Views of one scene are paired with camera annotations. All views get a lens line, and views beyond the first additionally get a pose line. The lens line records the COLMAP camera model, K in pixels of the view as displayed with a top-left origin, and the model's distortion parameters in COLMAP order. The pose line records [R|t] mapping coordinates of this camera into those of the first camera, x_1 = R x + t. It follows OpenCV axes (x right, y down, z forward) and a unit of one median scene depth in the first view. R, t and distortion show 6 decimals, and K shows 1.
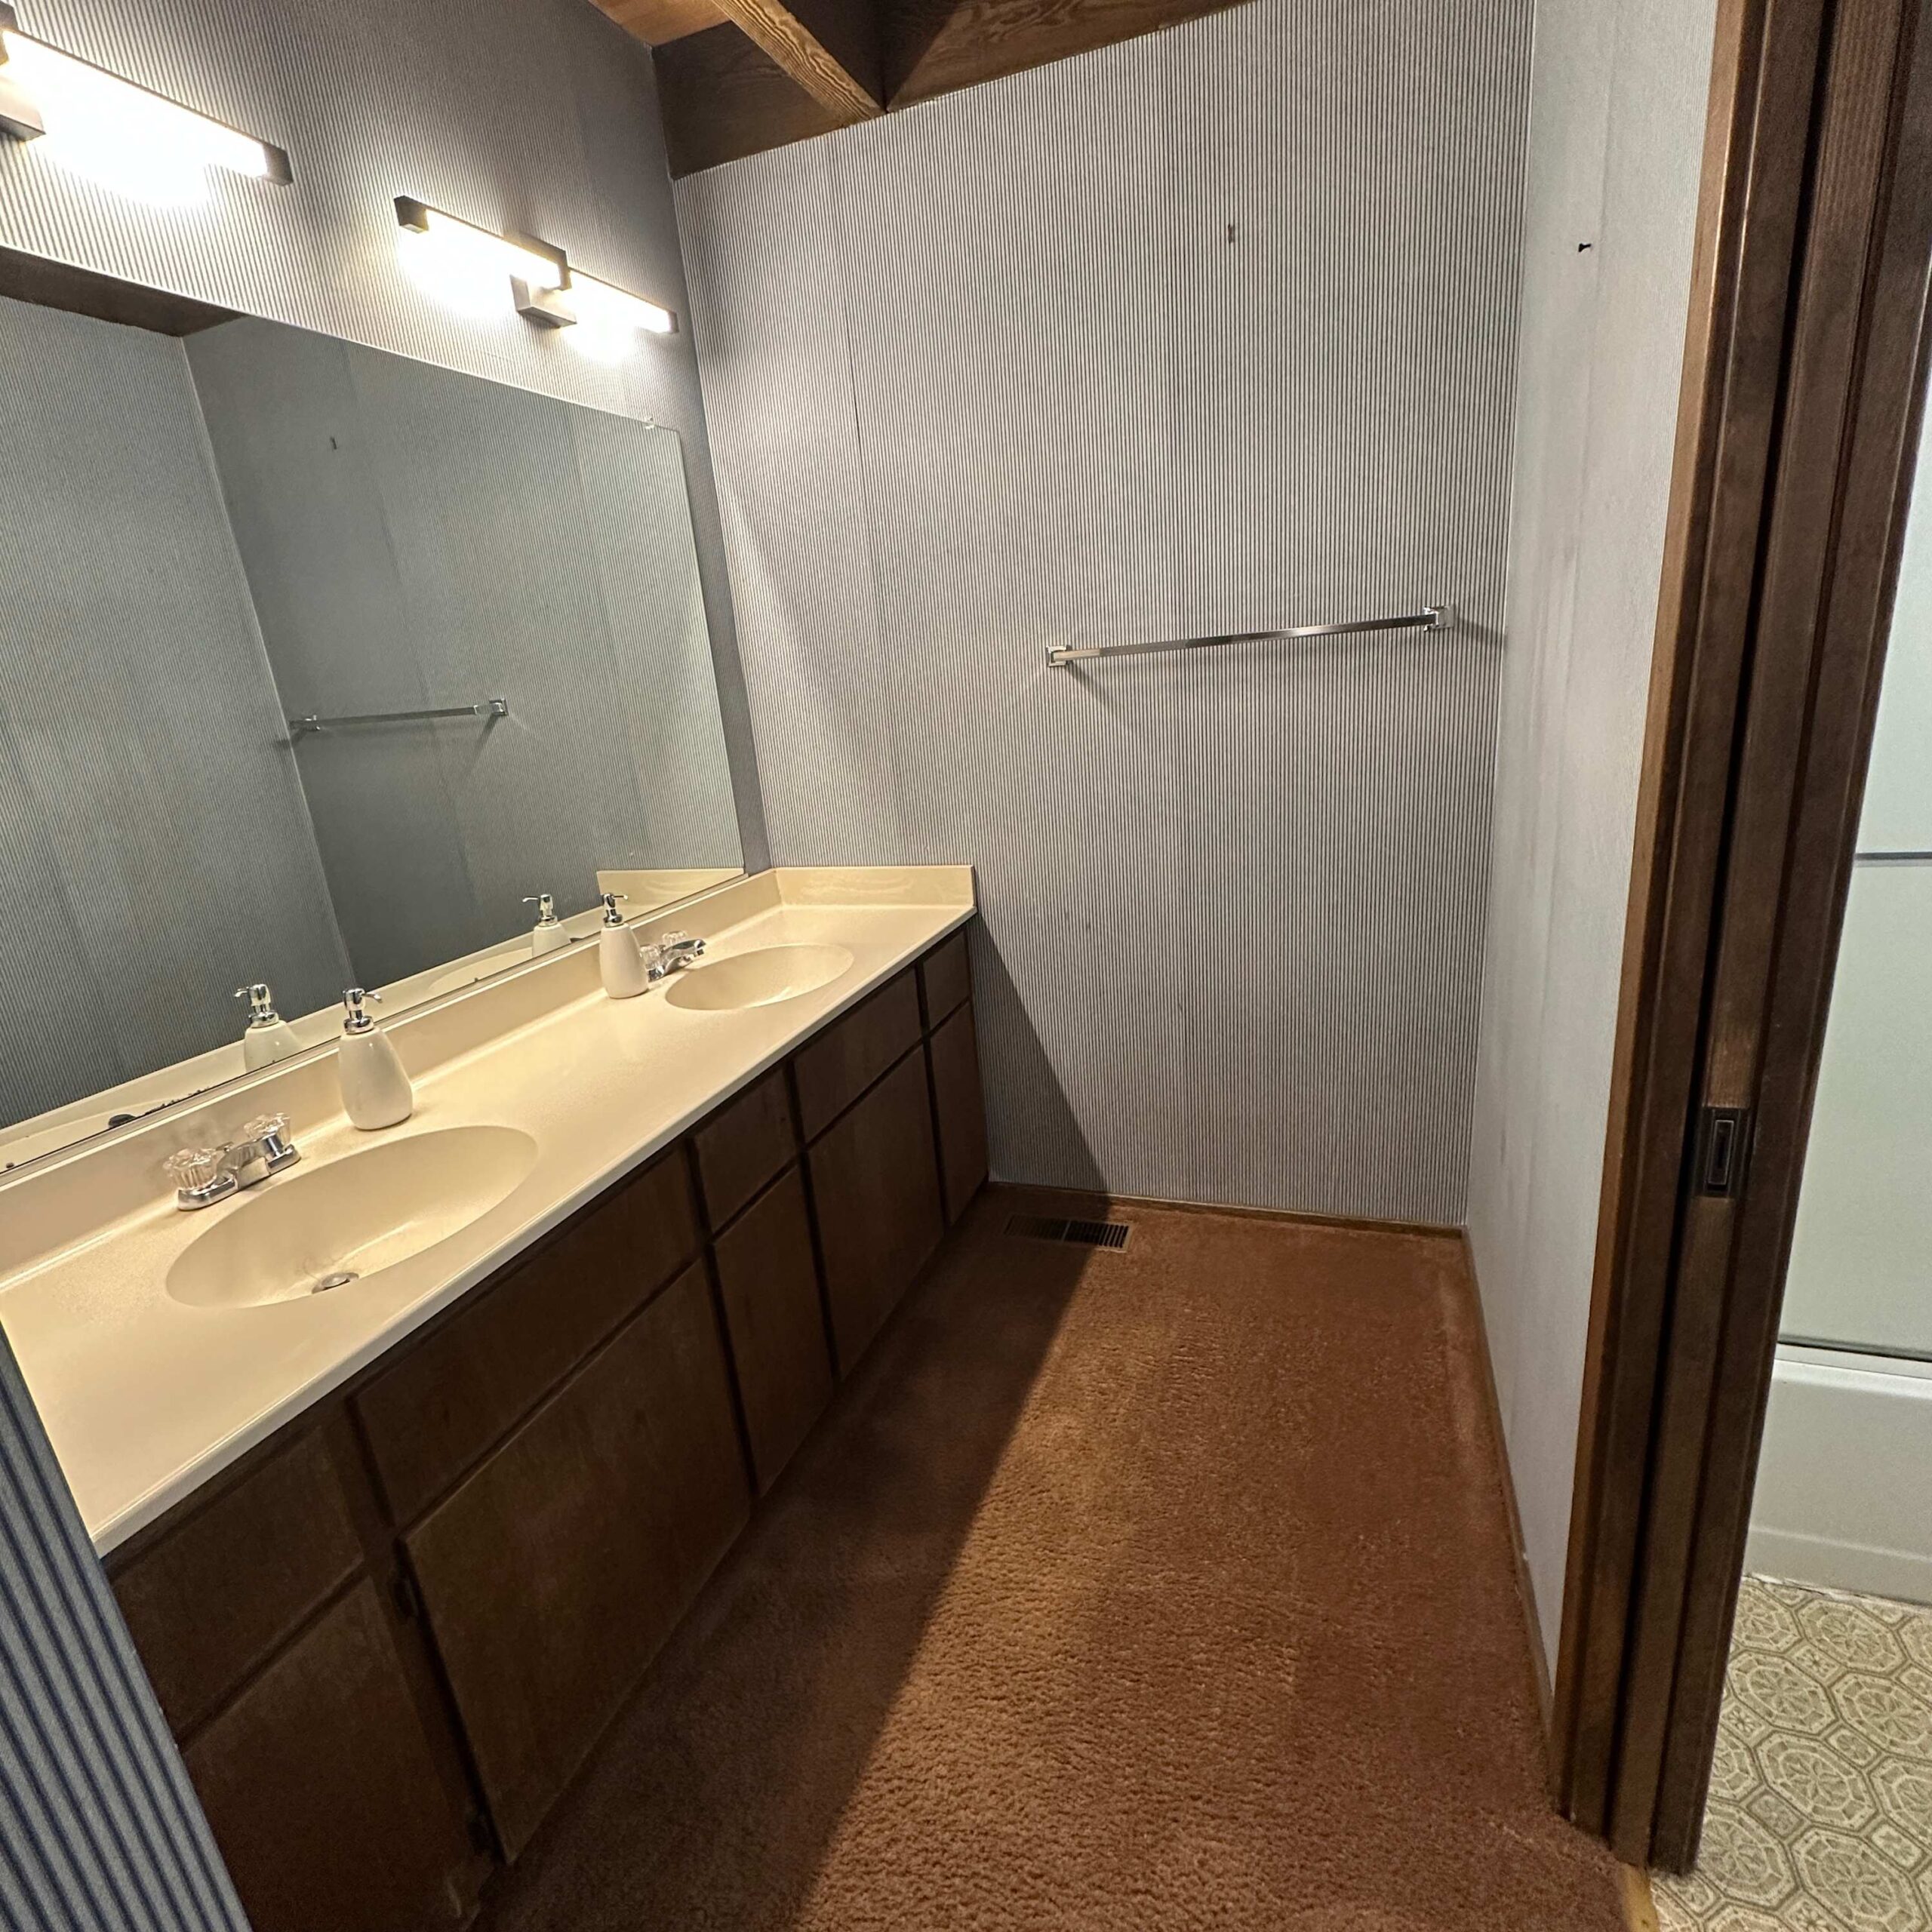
lens RADIAL K [[1016.1, 0, 965.0], [0, 1016.1, 961.2], [0, 0, 1]] dist [-0.002739, 0.000946]
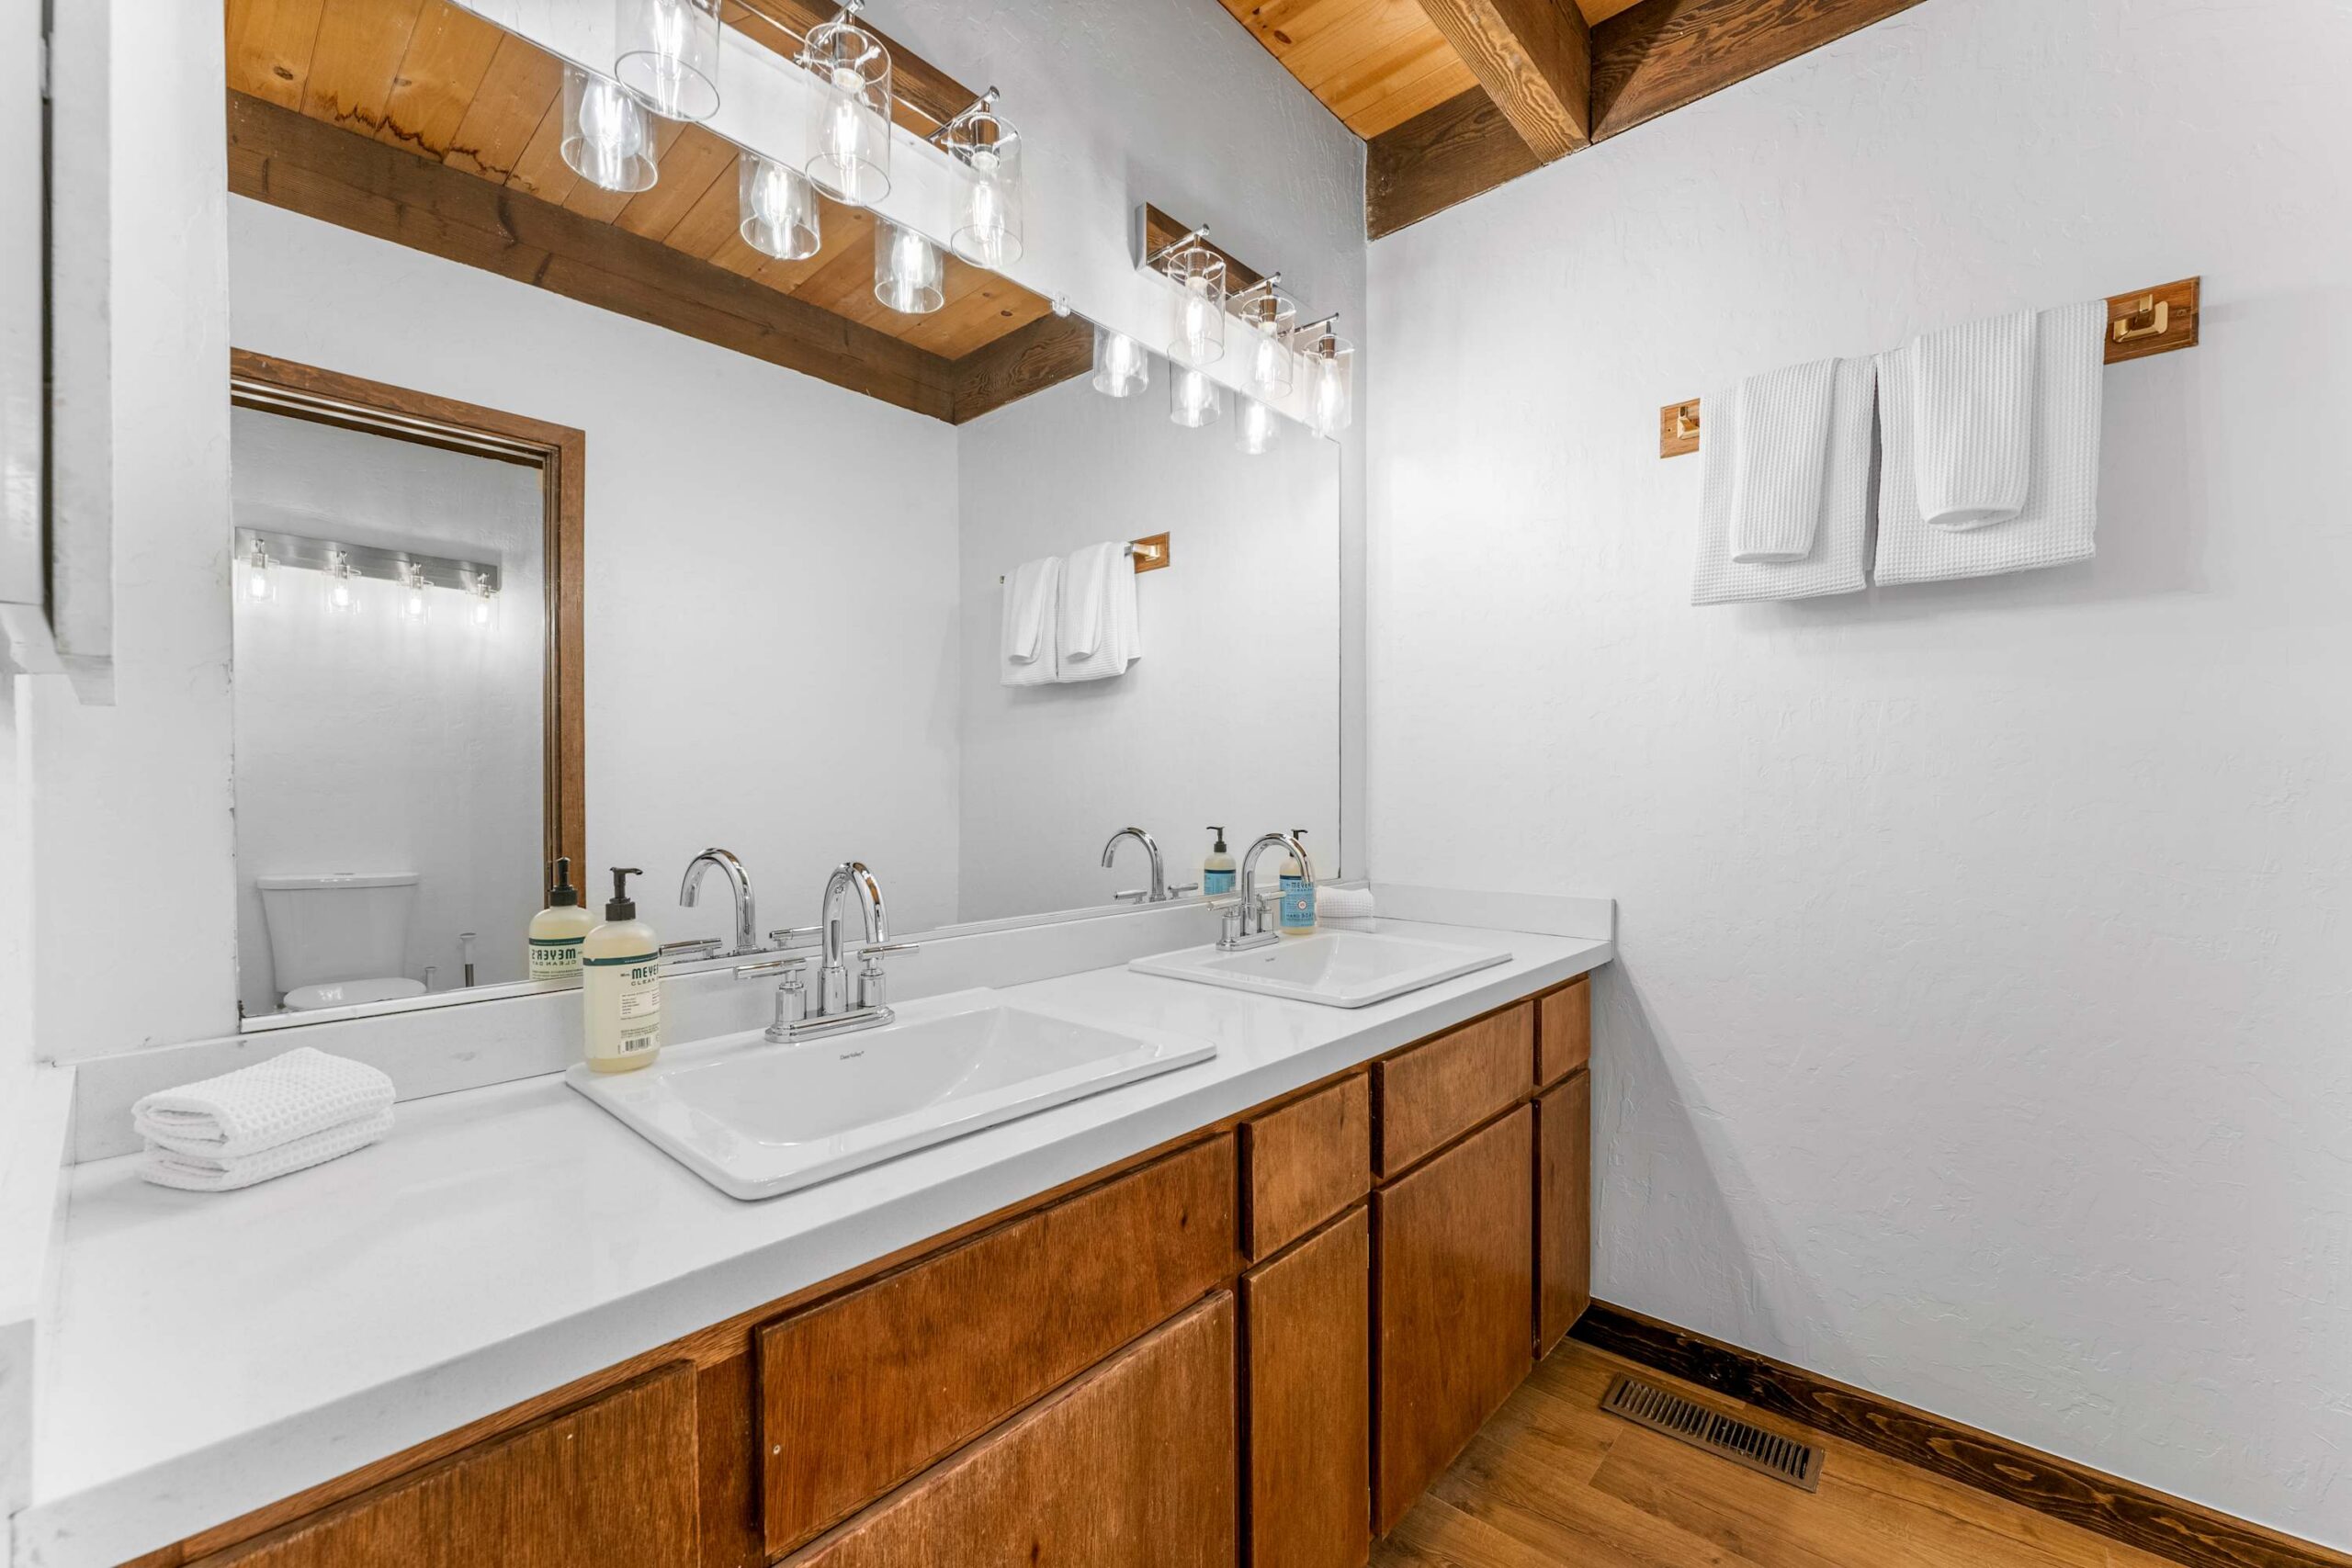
lens RADIAL K [[954.9, 0, 1171.6], [0, 954.9, 795.1], [0, 0, 1]] dist [-0.000887, -0.000604]
pose [[0.927934, 0.092664, -0.361042, -0.058881], [-0.184022, 0.956222, -0.227543, 0.078577], [0.324151, 0.277585, 0.904363, 0.177676]]
